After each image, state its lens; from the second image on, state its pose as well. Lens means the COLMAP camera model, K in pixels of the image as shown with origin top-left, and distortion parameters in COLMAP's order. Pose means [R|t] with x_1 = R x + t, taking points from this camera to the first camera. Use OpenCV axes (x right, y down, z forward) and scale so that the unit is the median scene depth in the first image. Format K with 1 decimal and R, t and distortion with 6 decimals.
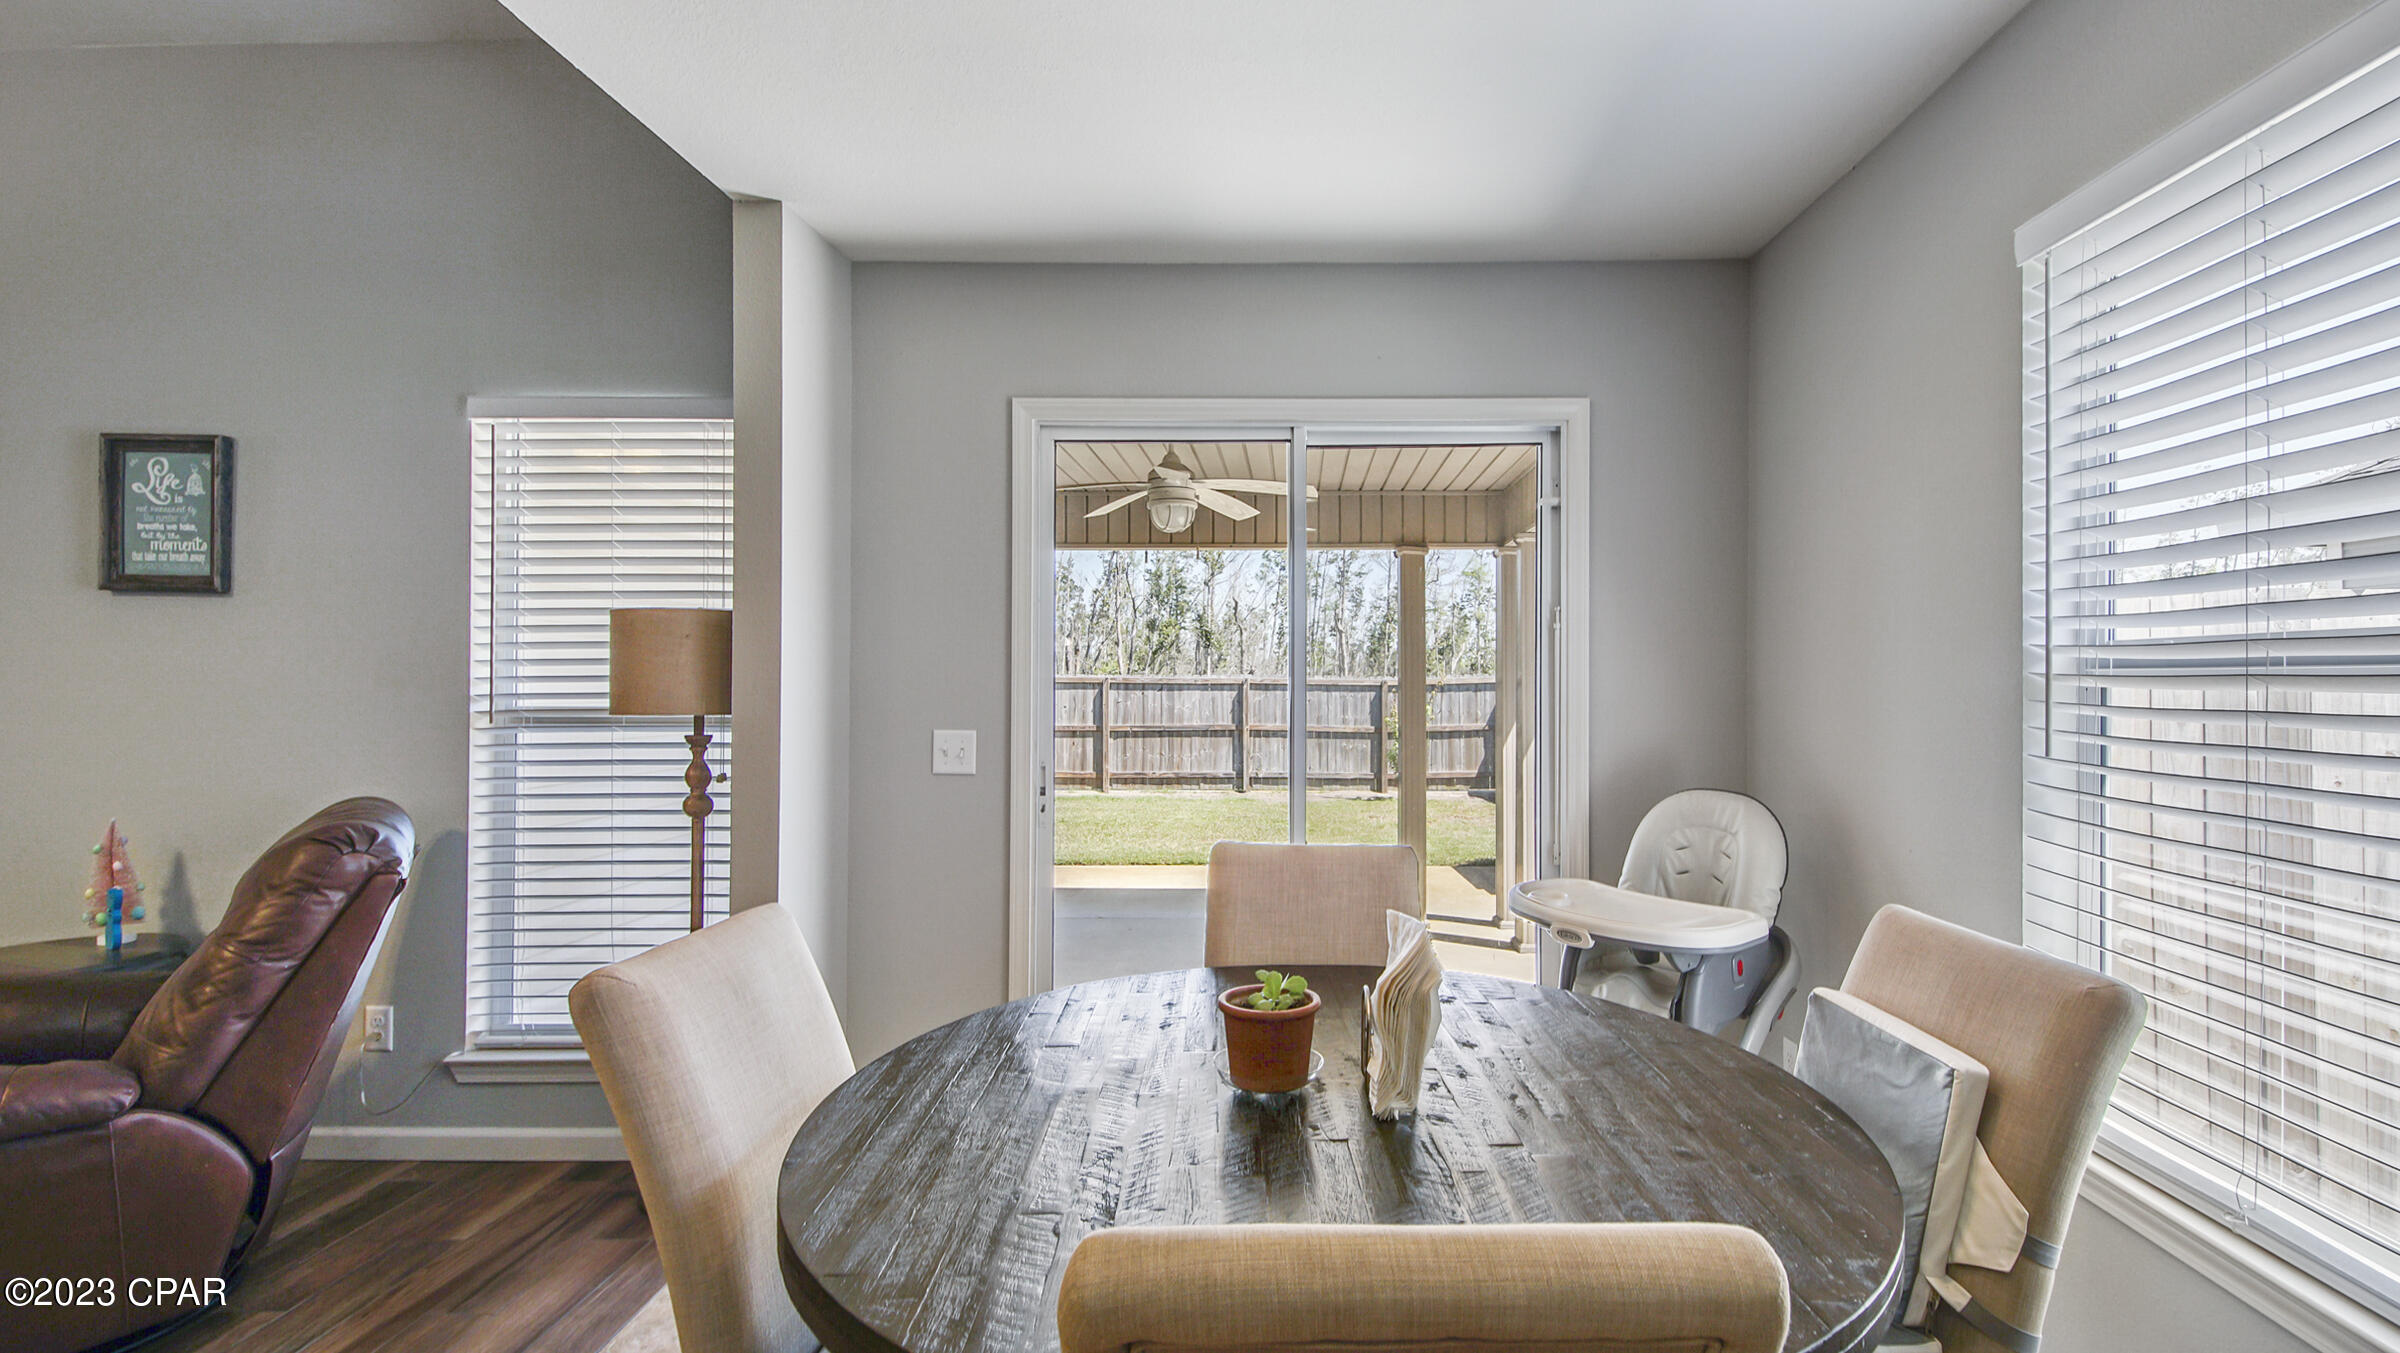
lens RADIAL K [[1054.4, 0, 1203.0], [0, 1054.4, 678.3], [0, 0, 1]] dist [0.033092, -0.000269]
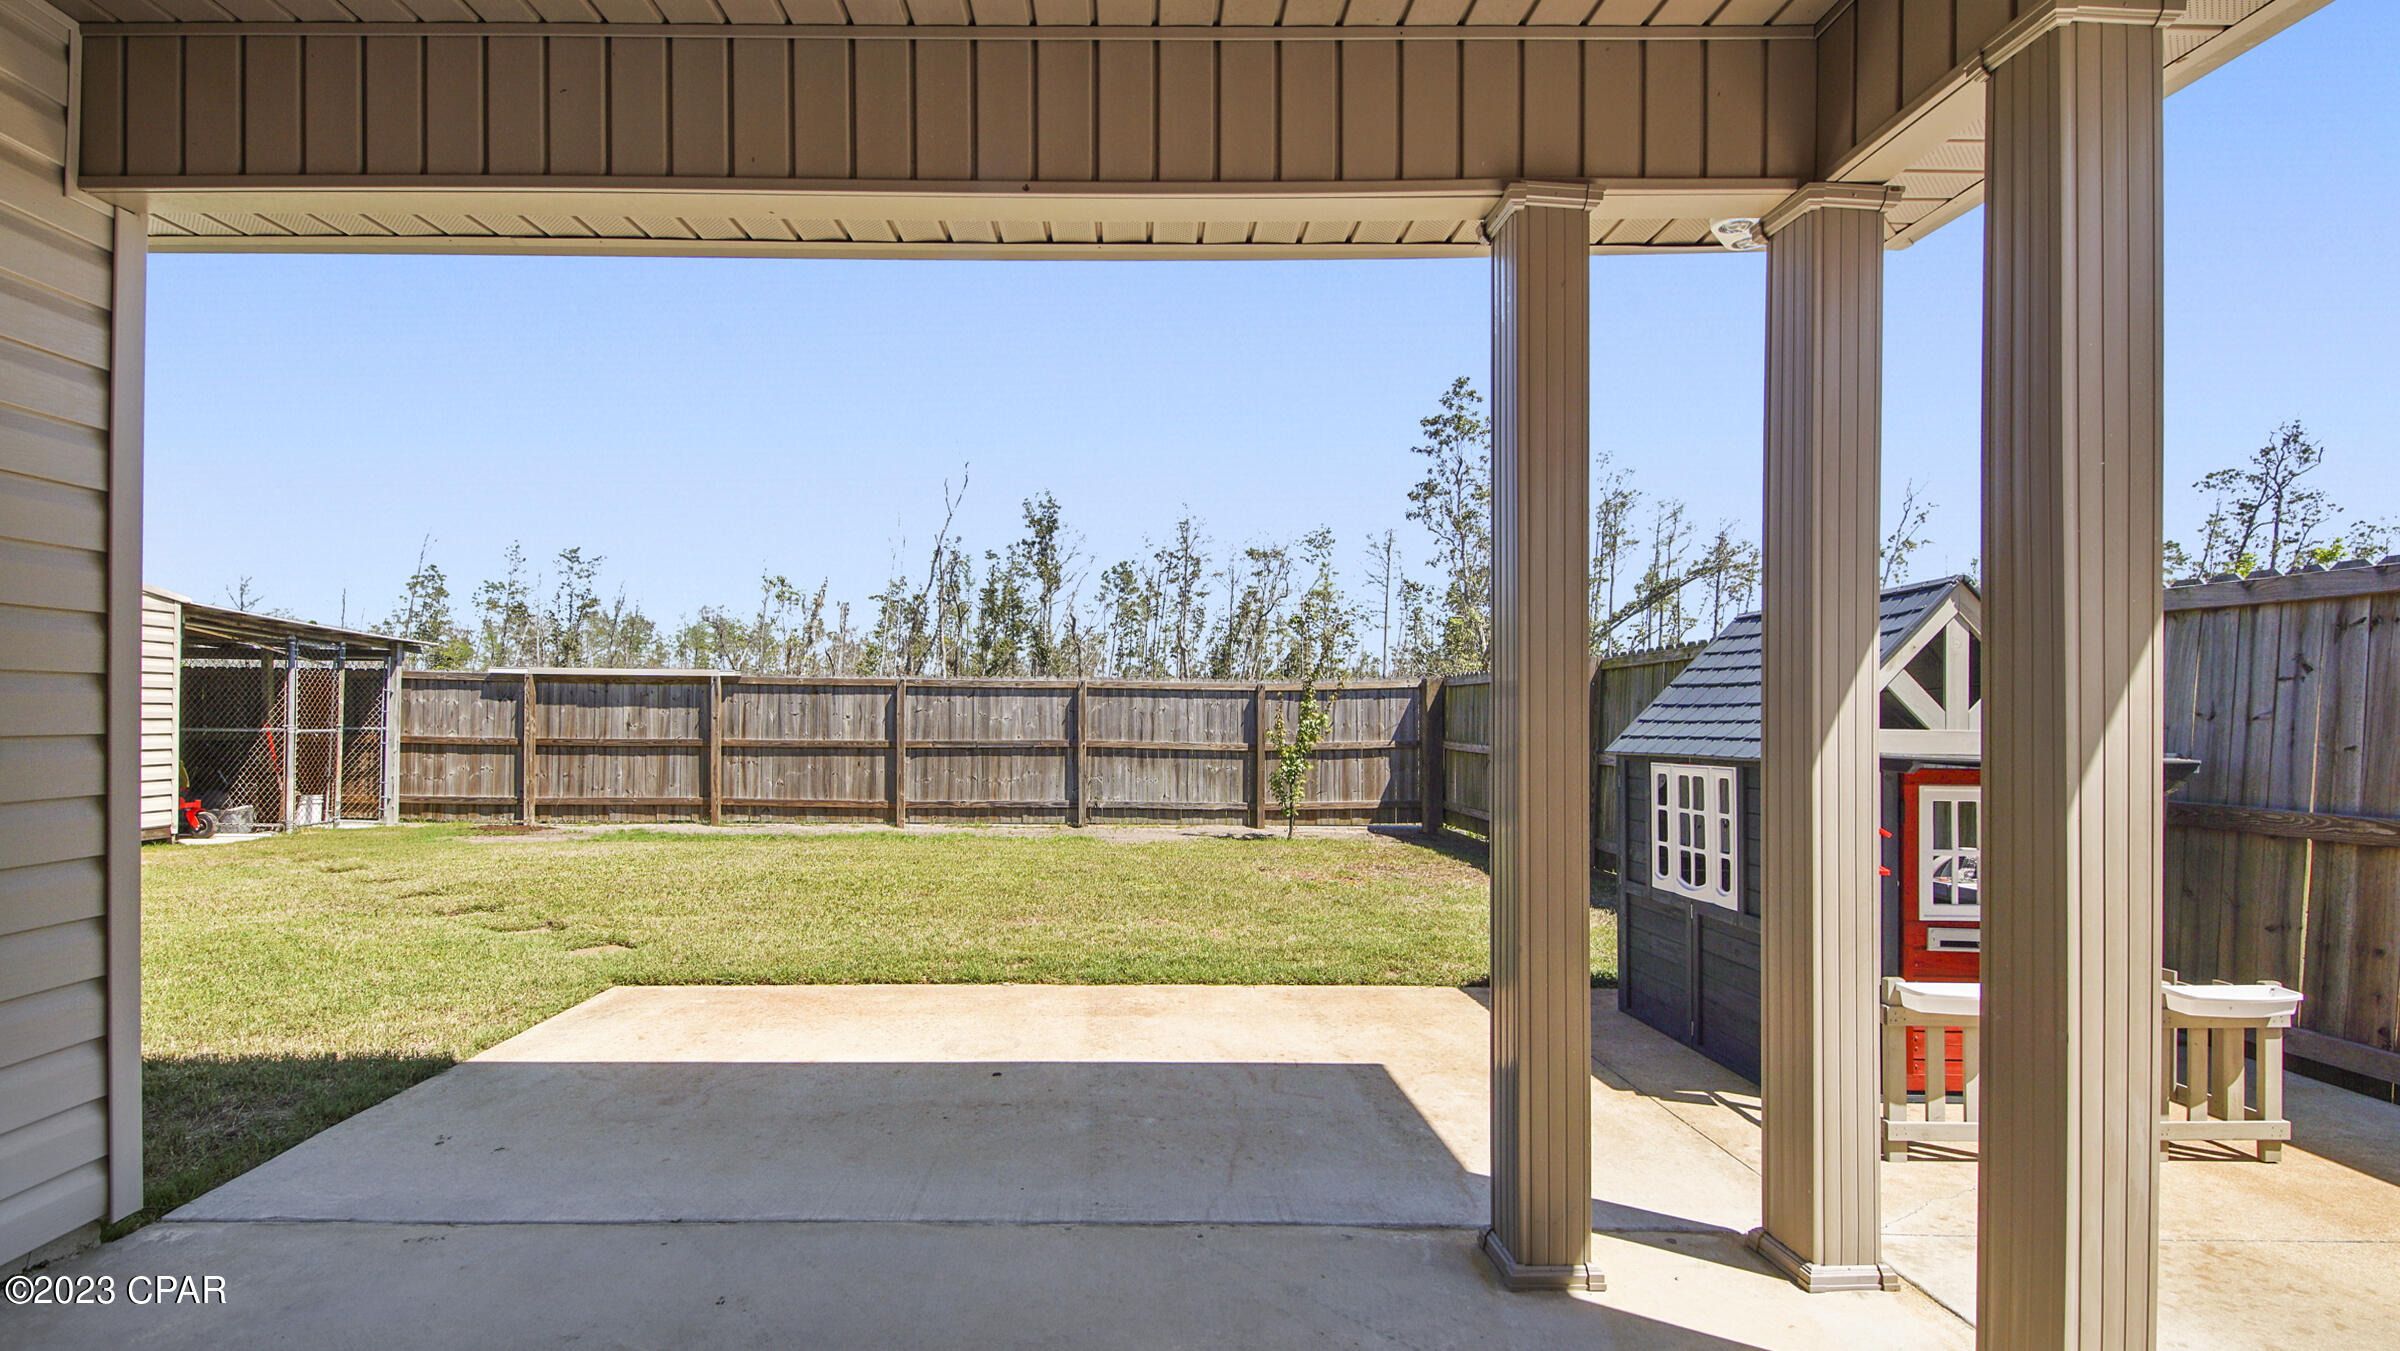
lens RADIAL K [[1015.9, 0, 1036.7], [0, 1015.9, 720.2], [0, 0, 1]] dist [0.000304, -0.000113]
pose [[0.999973, 0.003741, -0.006349, 0.012153], [-0.003649, 0.999888, 0.014484, 0.018526], [0.006402, -0.014460, 0.999875, 0.254044]]
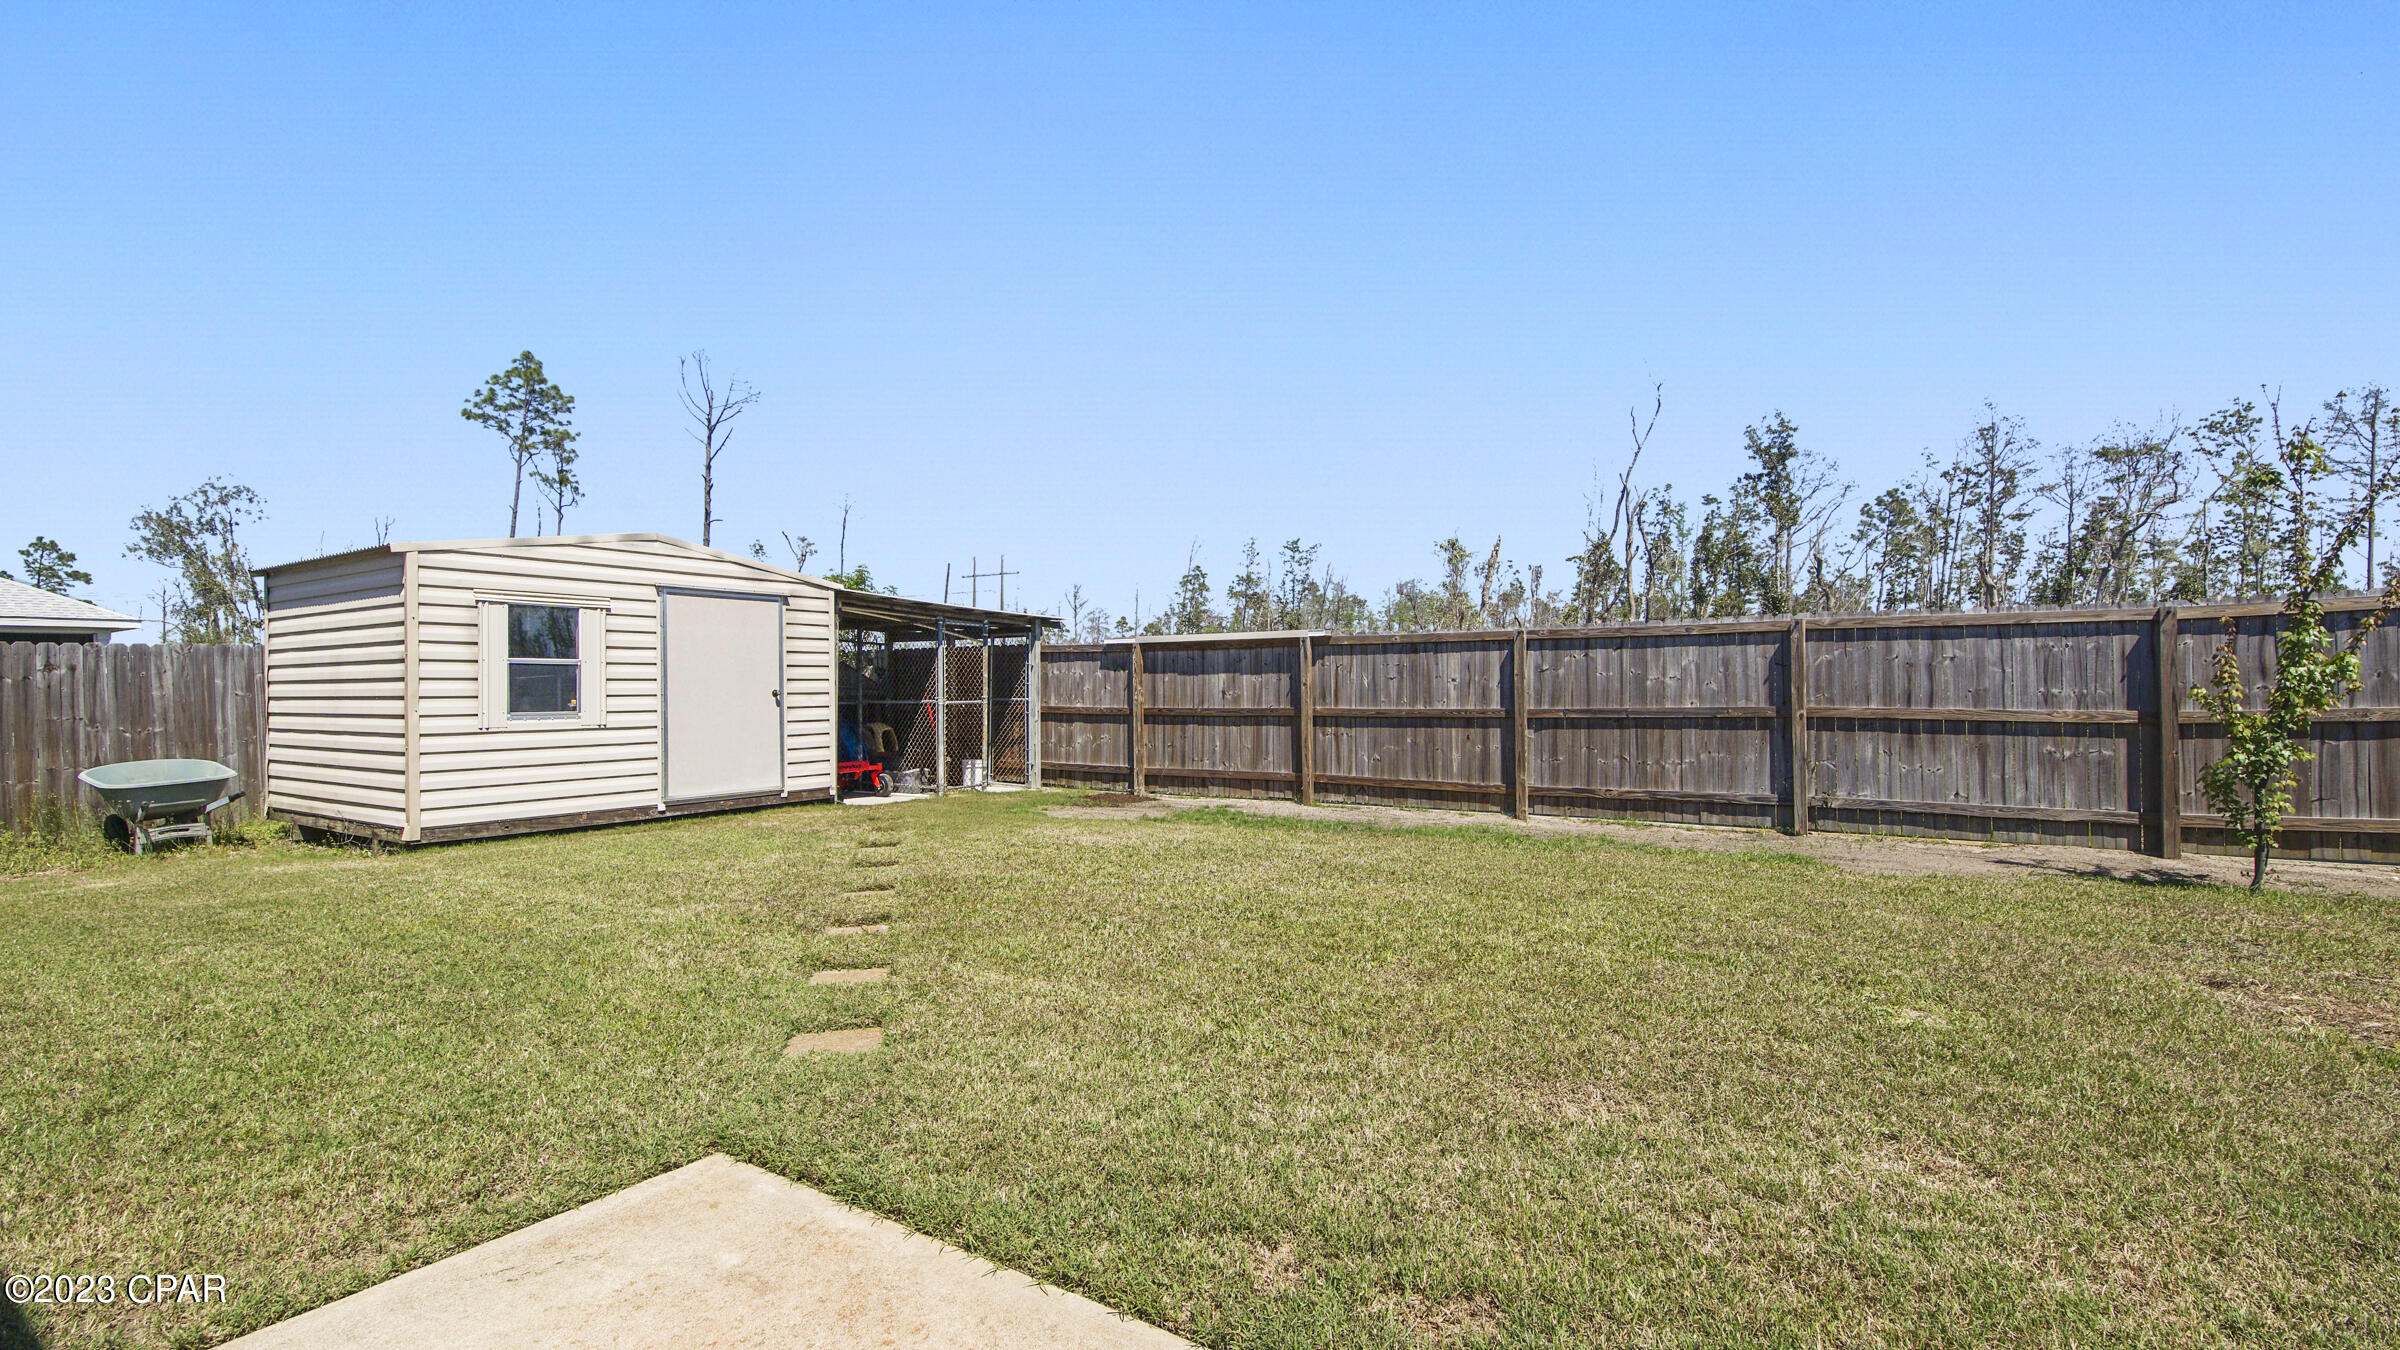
lens RADIAL K [[928.3, 0, 1203.6], [0, 928.3, 687.3], [0, 0, 1]] dist [0.030541, -0.015085]
pose [[0.847385, -0.012452, -0.530833, 0.037851], [0.020989, 0.999729, 0.010053, 0.023194], [0.530564, -0.019661, 0.847417, 0.446653]]
